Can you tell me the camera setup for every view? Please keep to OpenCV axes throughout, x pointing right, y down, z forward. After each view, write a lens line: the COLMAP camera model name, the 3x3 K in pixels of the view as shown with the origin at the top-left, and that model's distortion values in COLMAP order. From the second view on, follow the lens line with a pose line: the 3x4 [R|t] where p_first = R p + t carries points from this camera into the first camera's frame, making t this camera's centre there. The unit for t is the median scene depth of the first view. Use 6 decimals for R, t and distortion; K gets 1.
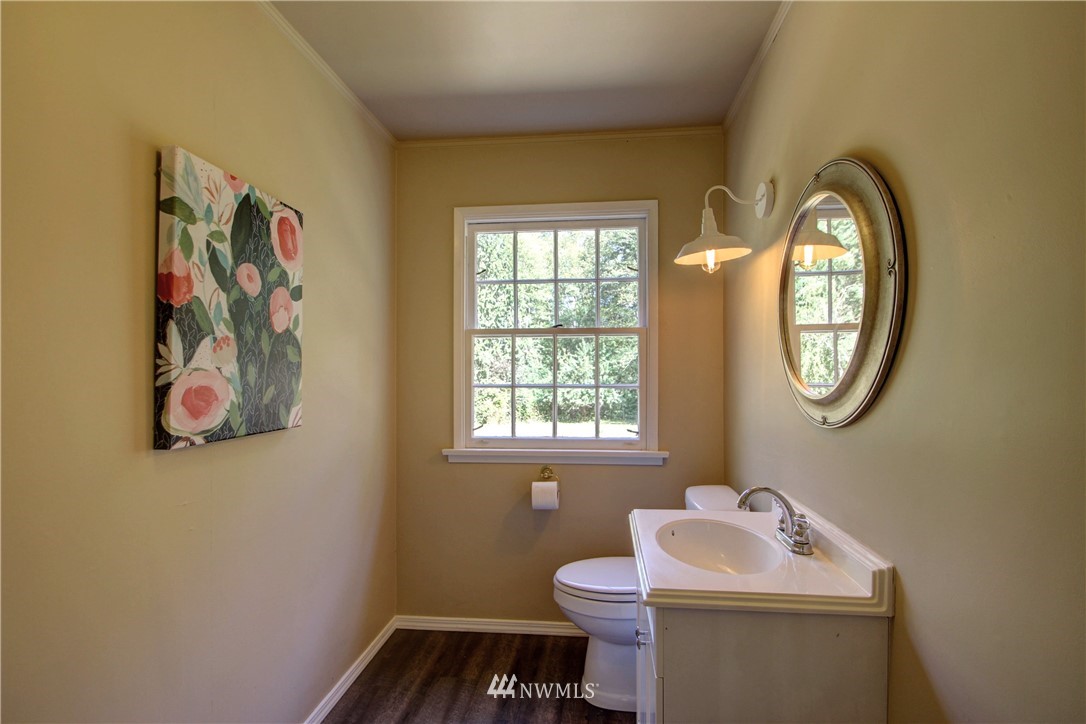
lens RADIAL K [[506.3, 0, 544.4], [0, 506.3, 371.1], [0, 0, 1]] dist [0.007695, -0.011878]
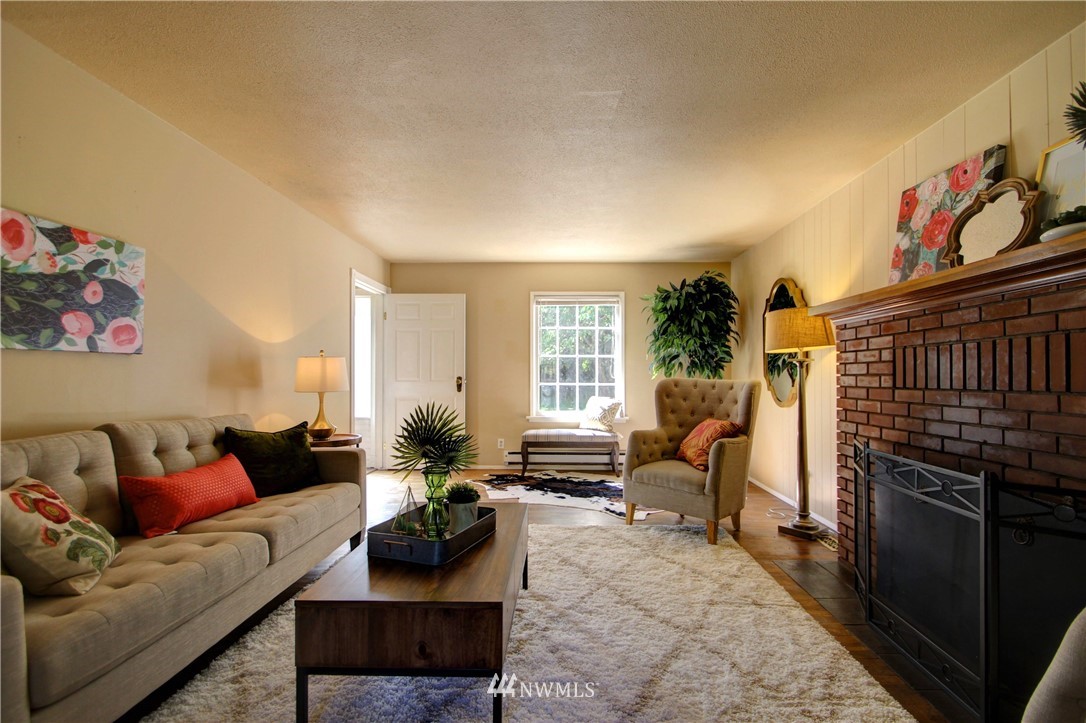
lens RADIAL K [[506.3, 0, 543.0], [0, 506.3, 365.5], [0, 0, 1]] dist [0.007695, -0.011878]
pose [[0.990957, 0.124655, -0.049660, 0.935650], [-0.049006, -0.008306, -0.998764, 1.367527], [-0.124913, 0.992165, -0.002122, 1.109409]]
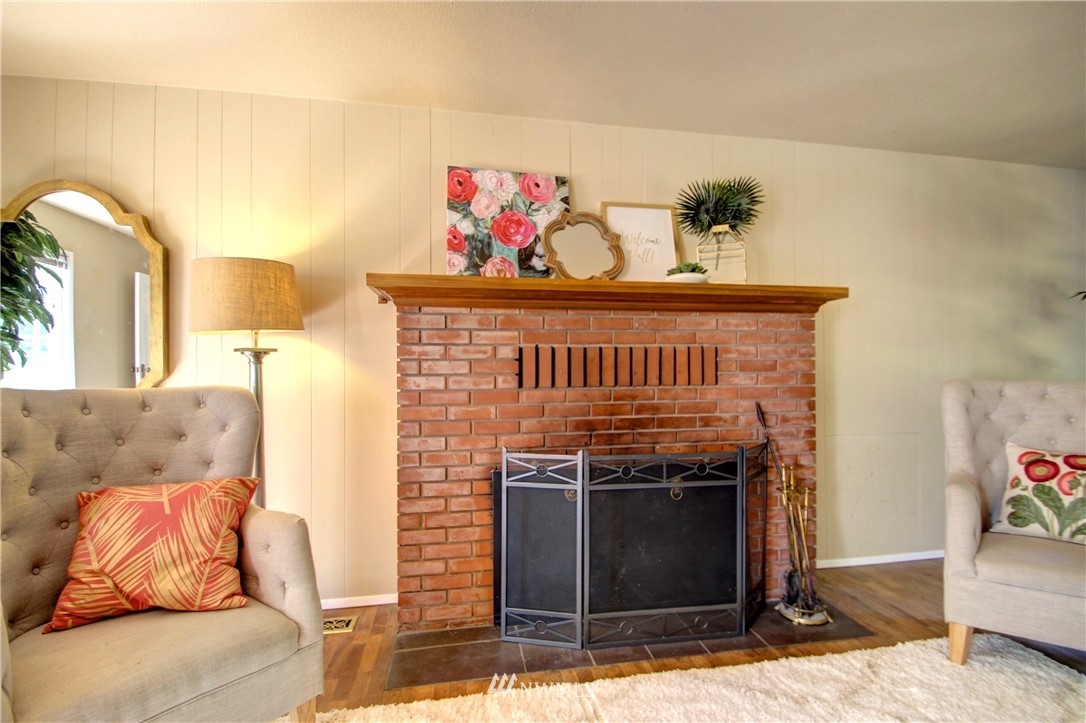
lens RADIAL K [[506.3, 0, 546.4], [0, 506.3, 367.0], [0, 0, 1]] dist [0.007695, -0.011878]
pose [[-0.178544, 0.128812, 0.975464, 0.462009], [0.983838, 0.009650, 0.178803, -0.715351], [0.013619, 0.991622, -0.128453, 1.171452]]
